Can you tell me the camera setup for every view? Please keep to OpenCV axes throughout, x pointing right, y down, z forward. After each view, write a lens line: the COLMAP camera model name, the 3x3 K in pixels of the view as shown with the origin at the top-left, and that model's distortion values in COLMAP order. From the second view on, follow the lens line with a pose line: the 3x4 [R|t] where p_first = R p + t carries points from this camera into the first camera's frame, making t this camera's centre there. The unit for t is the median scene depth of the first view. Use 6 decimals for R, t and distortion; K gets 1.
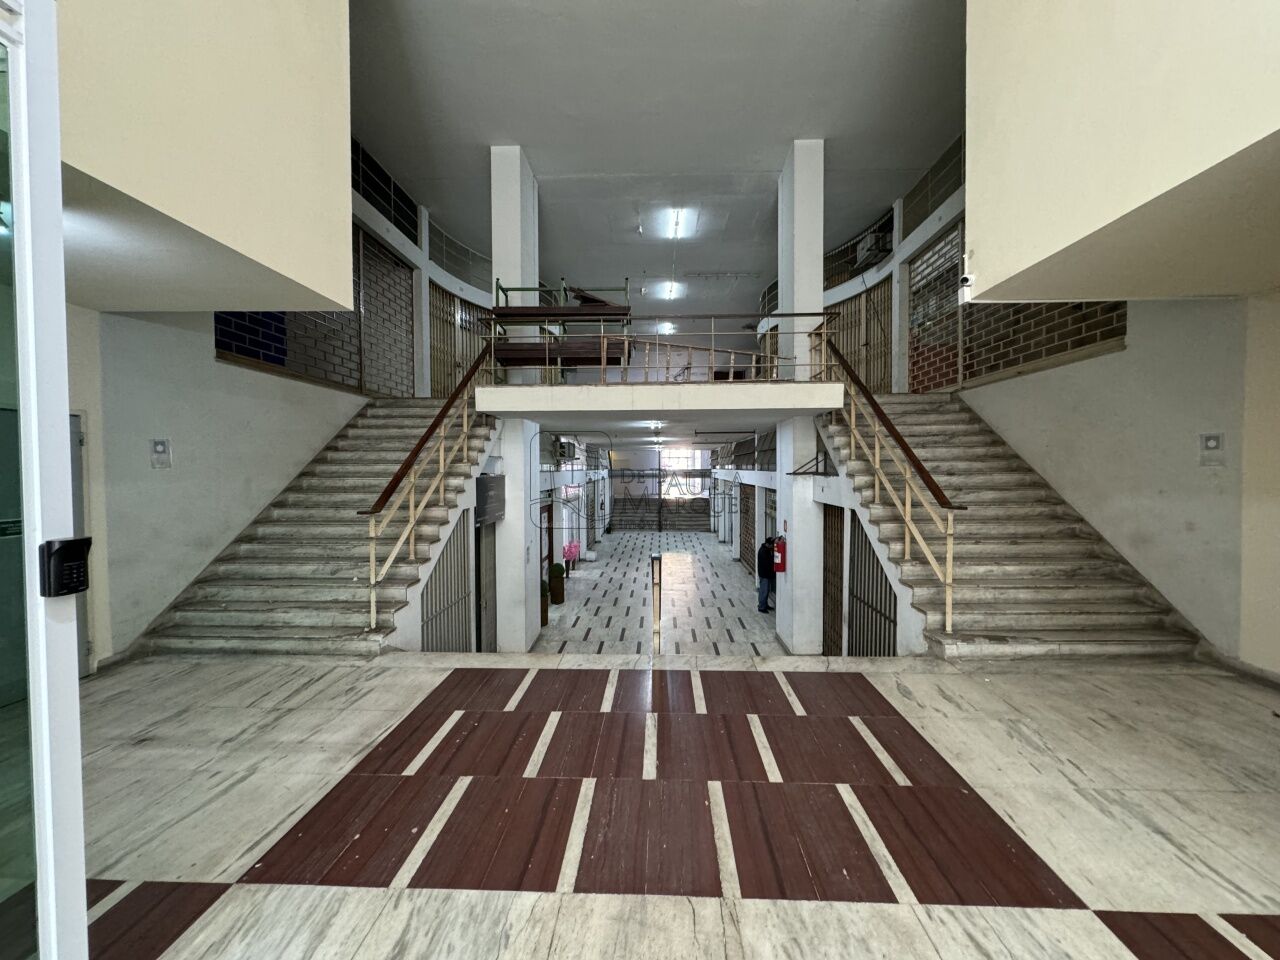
lens RADIAL K [[508.6, 0, 640.7], [0, 508.6, 482.3], [0, 0, 1]] dist [-0.000169, -0.000517]
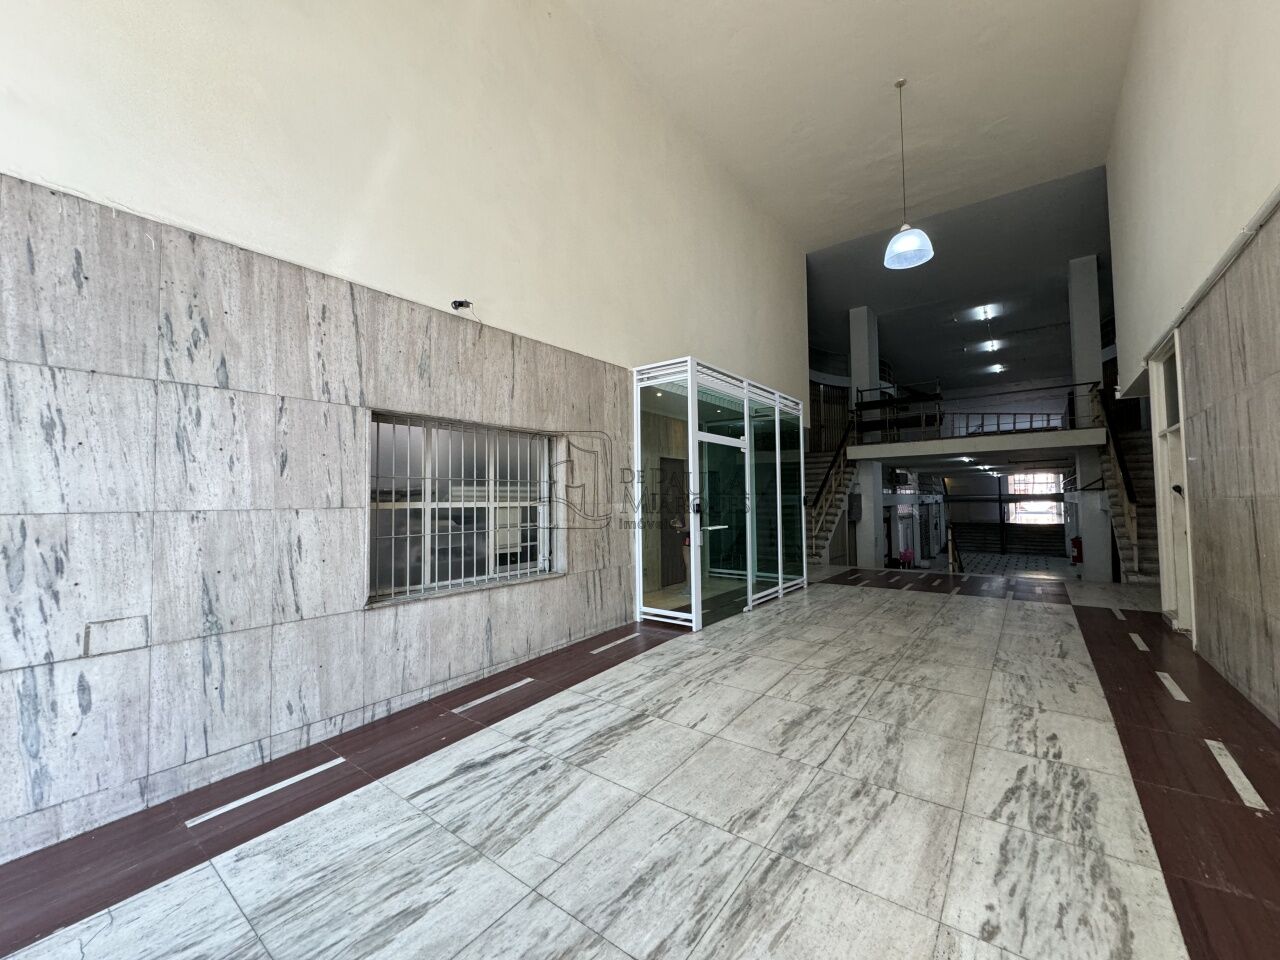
lens RADIAL K [[508.6, 0, 638.5], [0, 508.6, 481.7], [0, 0, 1]] dist [-0.000169, -0.000517]
pose [[0.812976, -0.029539, -0.581548, 0.128504], [-0.007026, 0.998142, -0.060522, 0.055868], [0.582255, 0.053289, 0.811258, -0.879333]]
